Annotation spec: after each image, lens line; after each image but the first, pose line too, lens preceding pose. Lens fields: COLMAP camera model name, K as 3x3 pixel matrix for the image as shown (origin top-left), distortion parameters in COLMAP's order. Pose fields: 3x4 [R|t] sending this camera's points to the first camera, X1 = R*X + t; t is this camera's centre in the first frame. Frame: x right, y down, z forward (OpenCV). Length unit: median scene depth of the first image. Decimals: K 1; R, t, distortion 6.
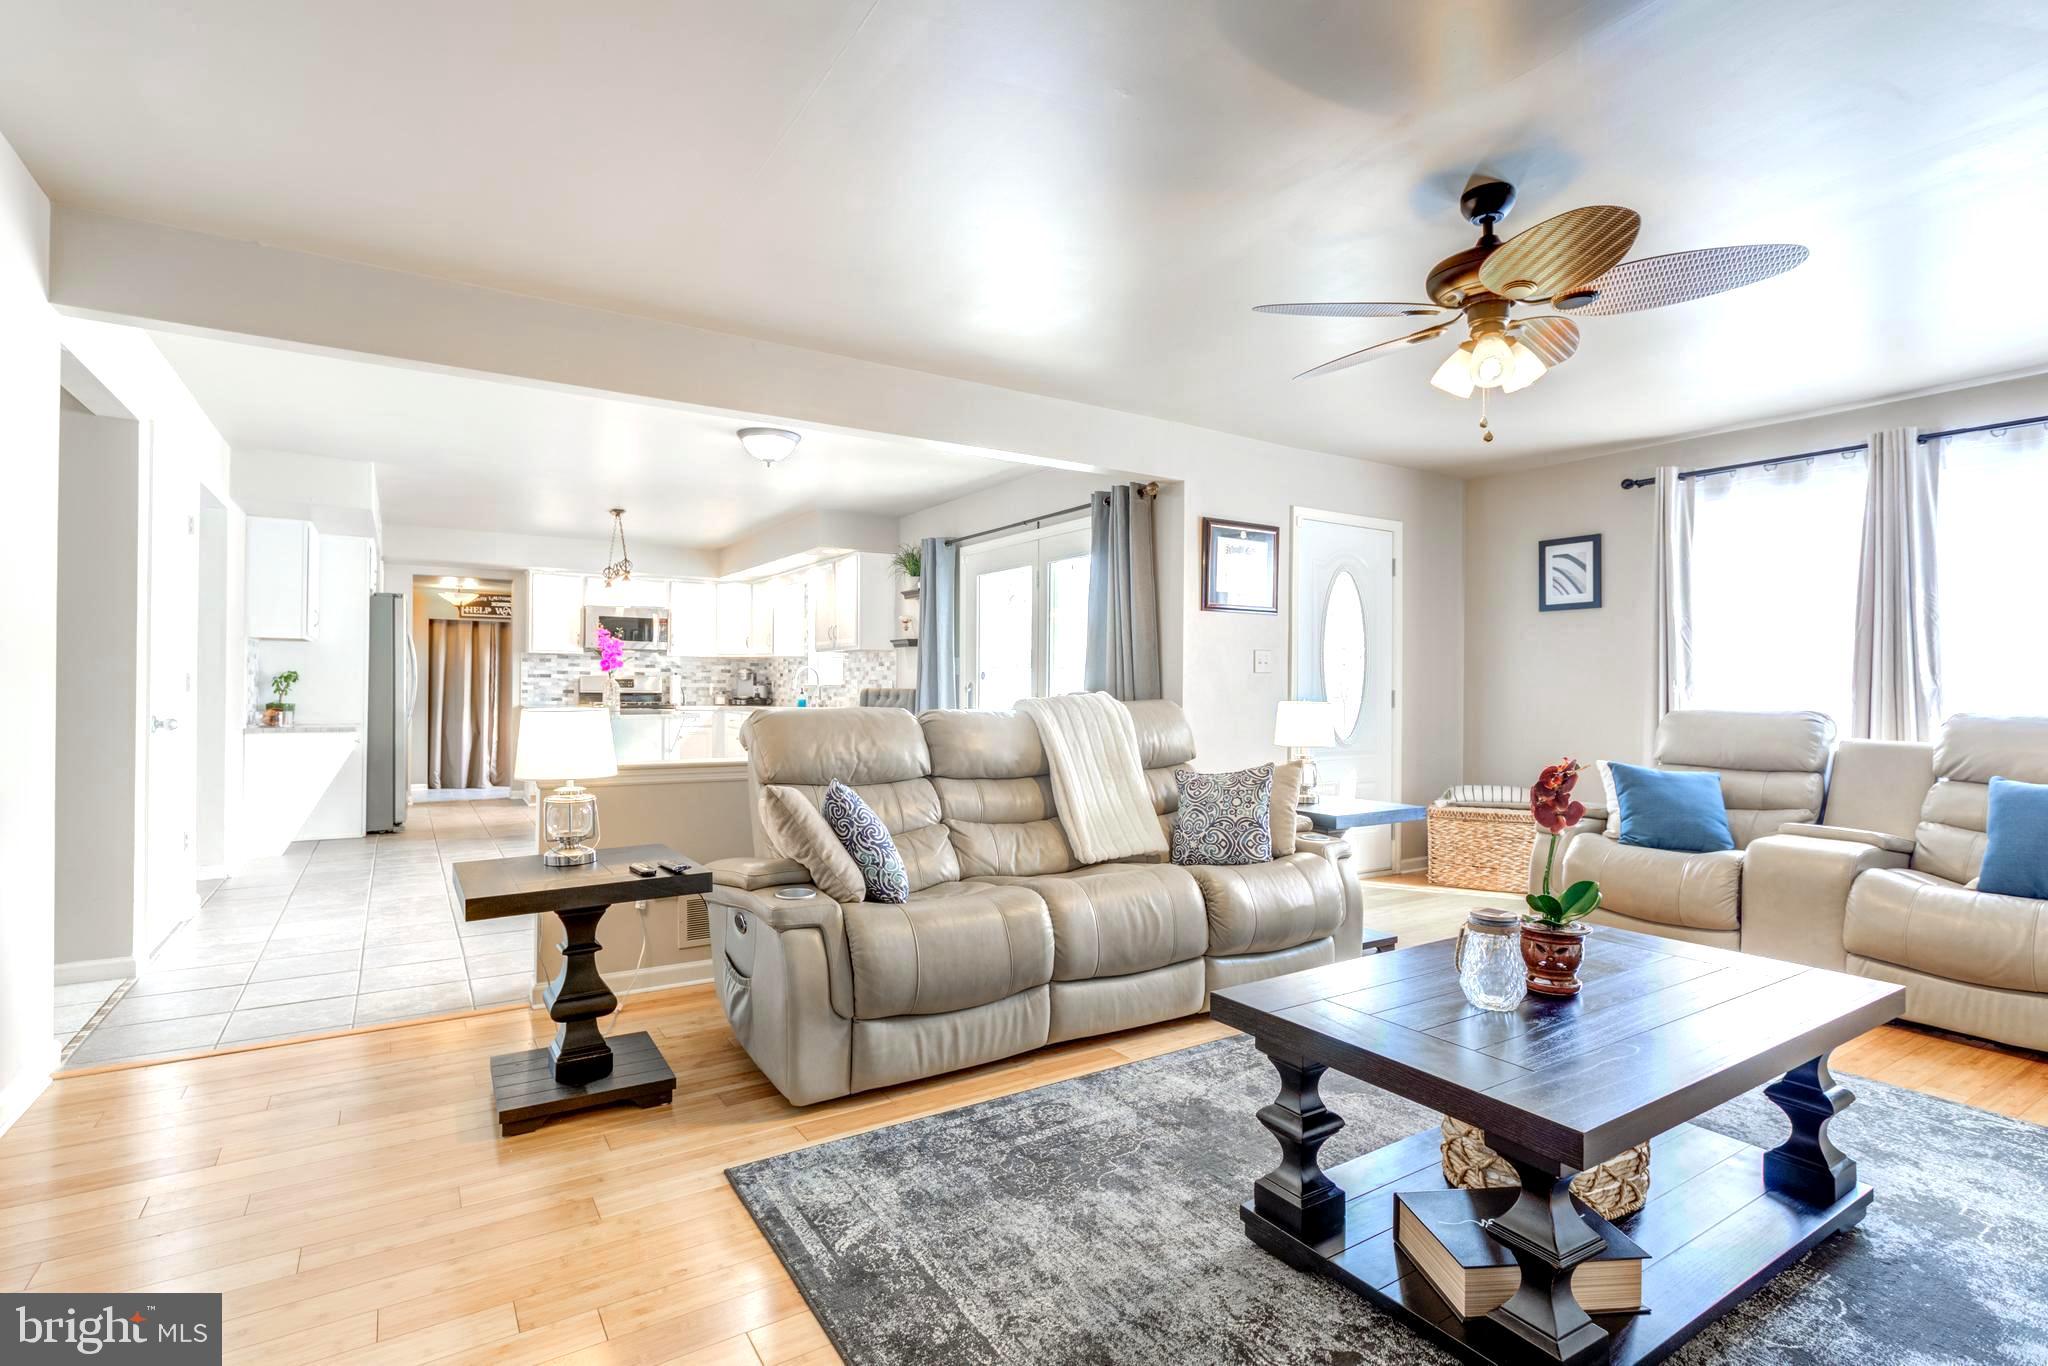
lens RADIAL K [[954.3, 0, 1034.7], [0, 954.3, 682.0], [0, 0, 1]] dist [-0.016649, 0.004482]
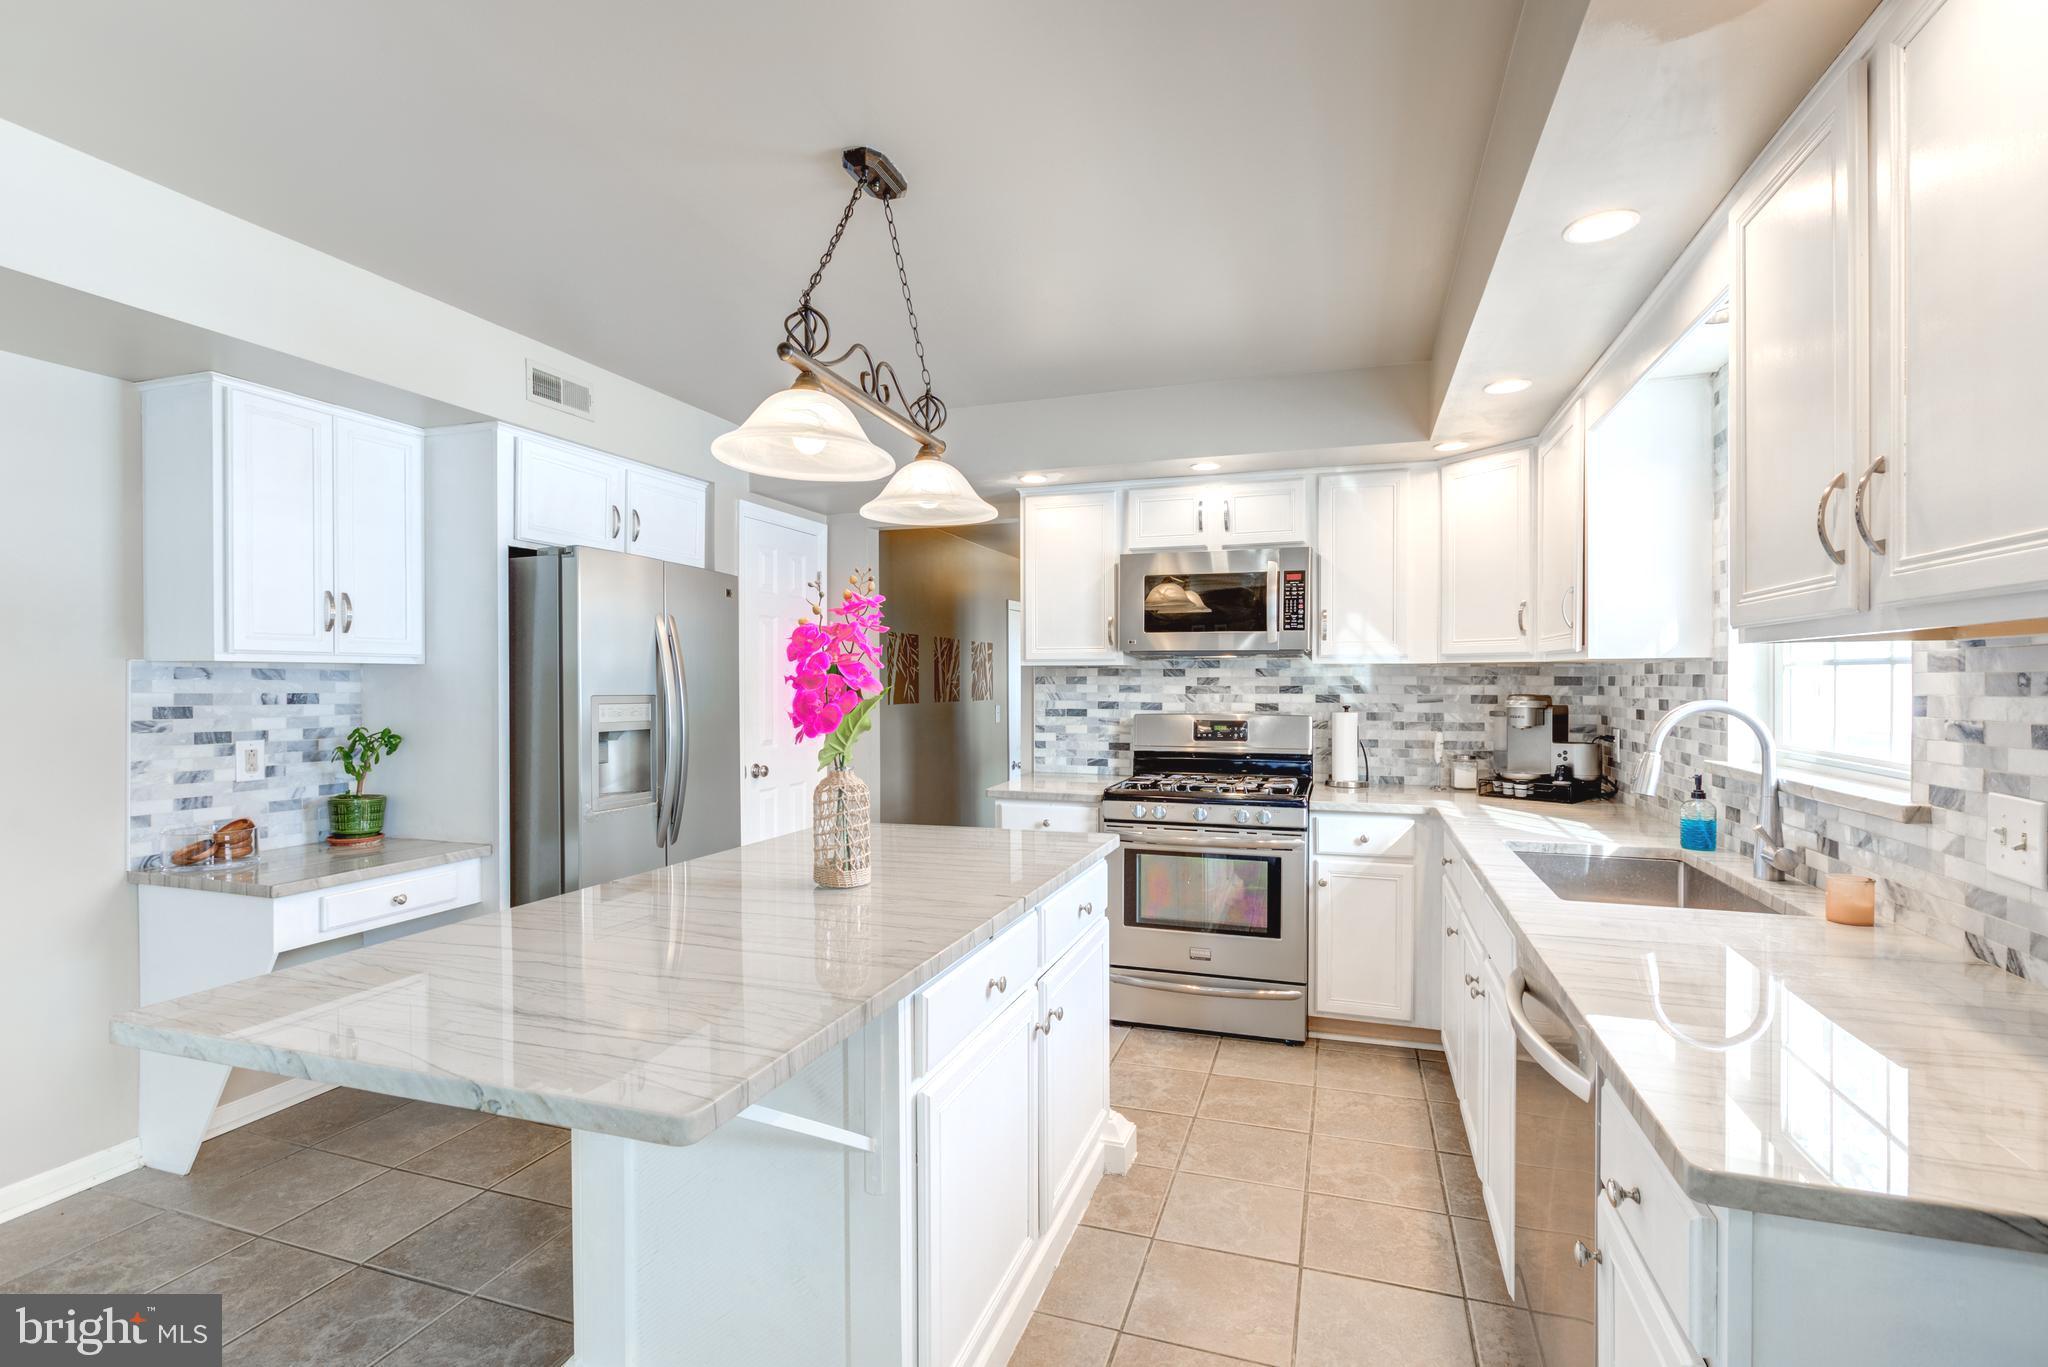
lens RADIAL K [[954.3, 0, 1024.1], [0, 954.3, 684.4], [0, 0, 1]] dist [-0.016649, 0.004482]
pose [[0.609583, -0.003789, -0.792713, -0.224569], [0.010235, 0.999943, 0.003091, -0.033500], [0.792656, -0.009998, 0.609587, 1.032508]]
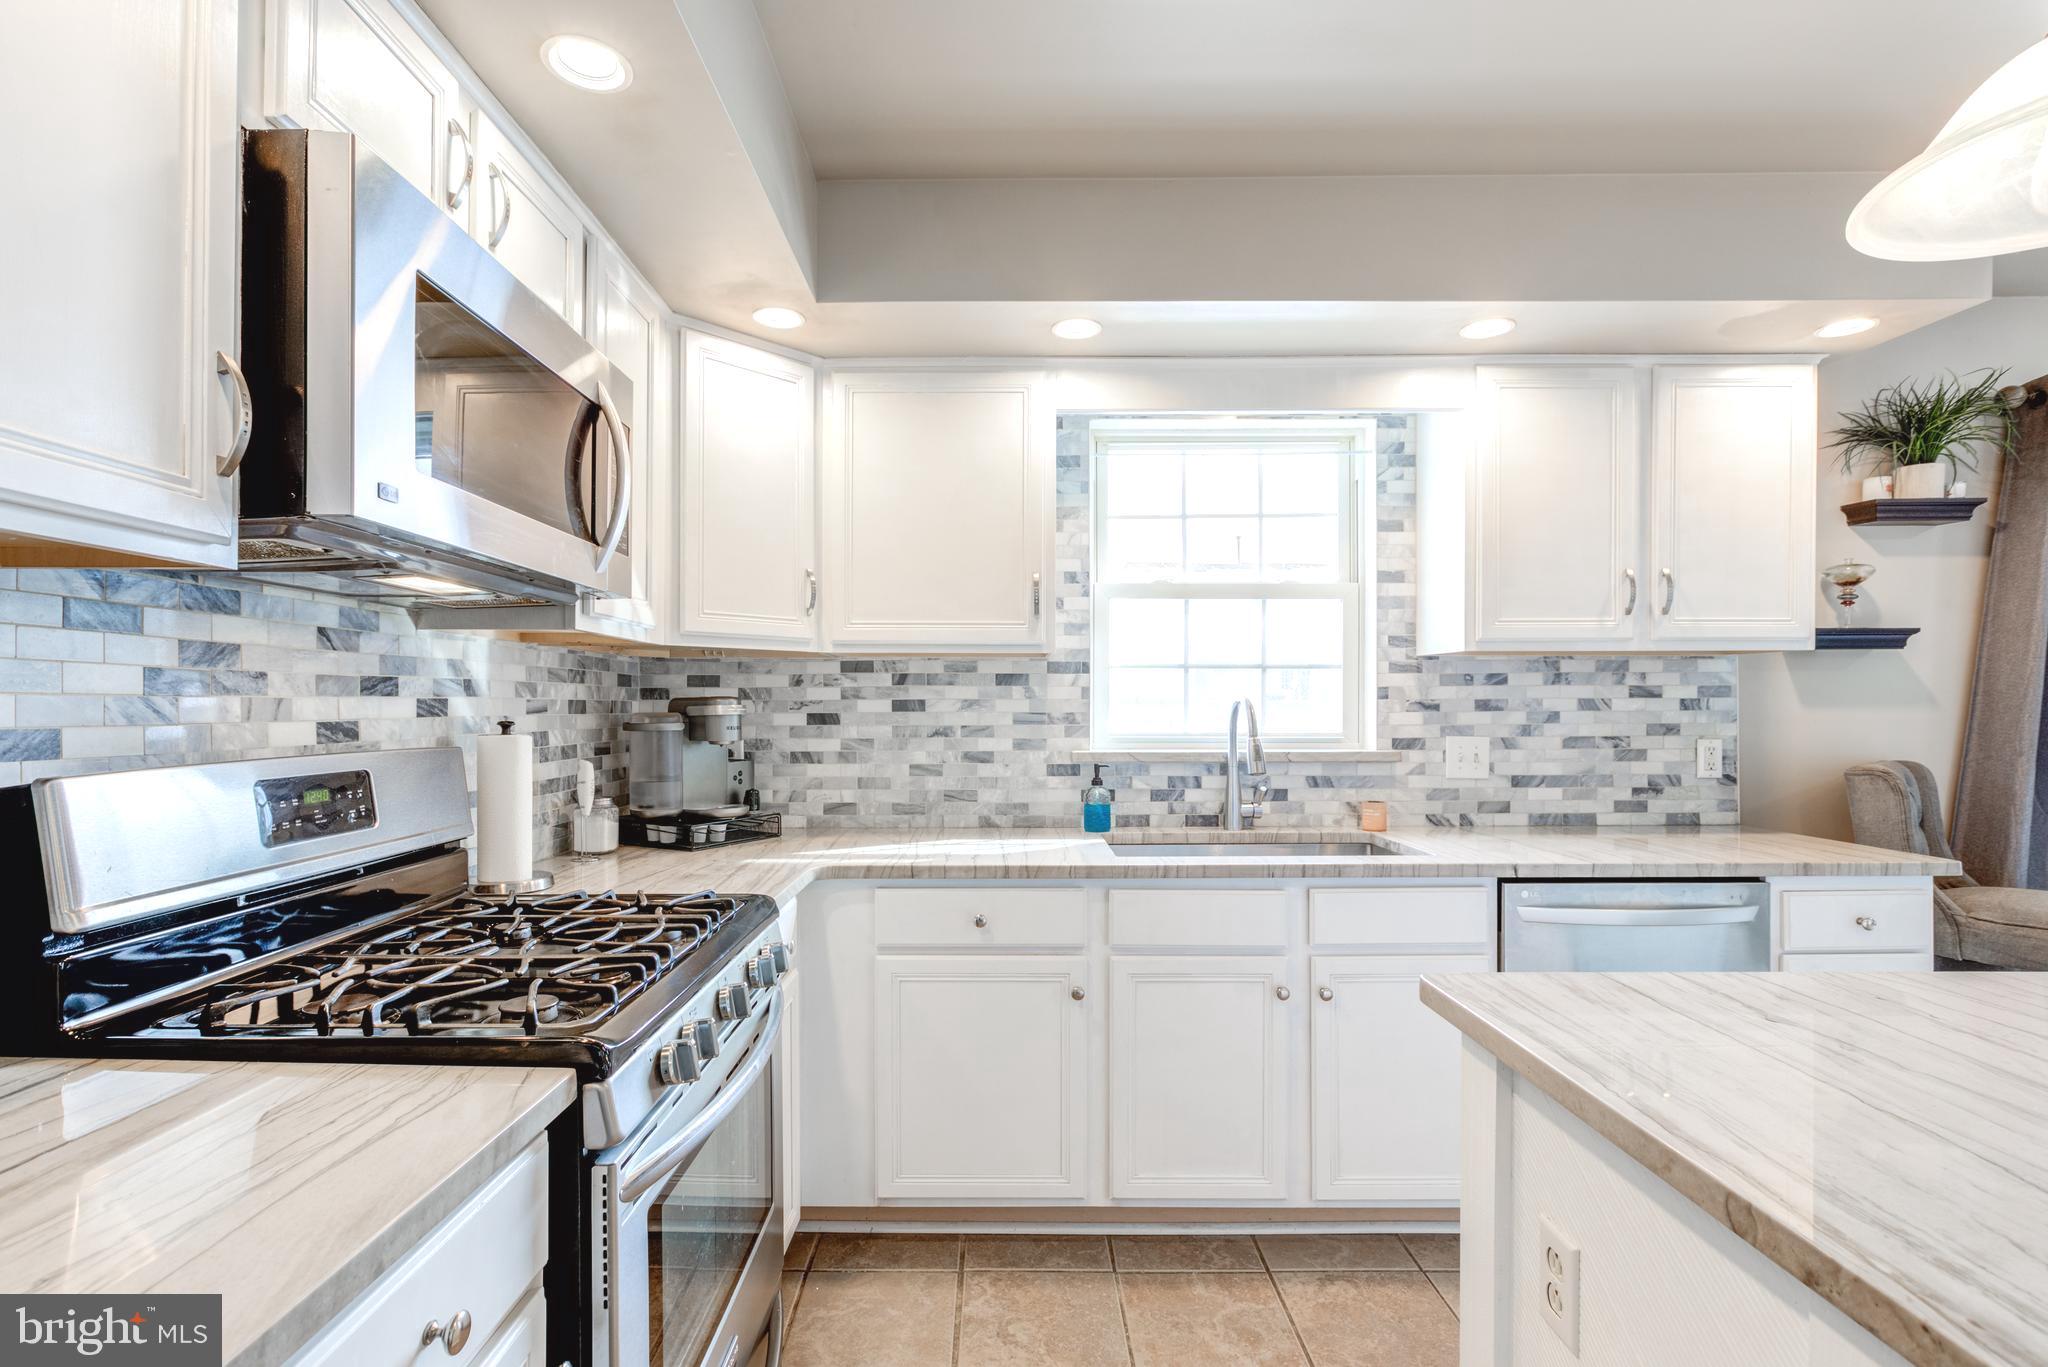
lens RADIAL K [[954.3, 0, 976.4], [0, 954.3, 701.8], [0, 0, 1]] dist [-0.016649, 0.004482]
pose [[0.576440, -0.005845, 0.817119, -0.764550], [0.001434, 0.999980, 0.006142, -0.022787], [-0.817138, -0.002369, 0.576437, 1.291061]]
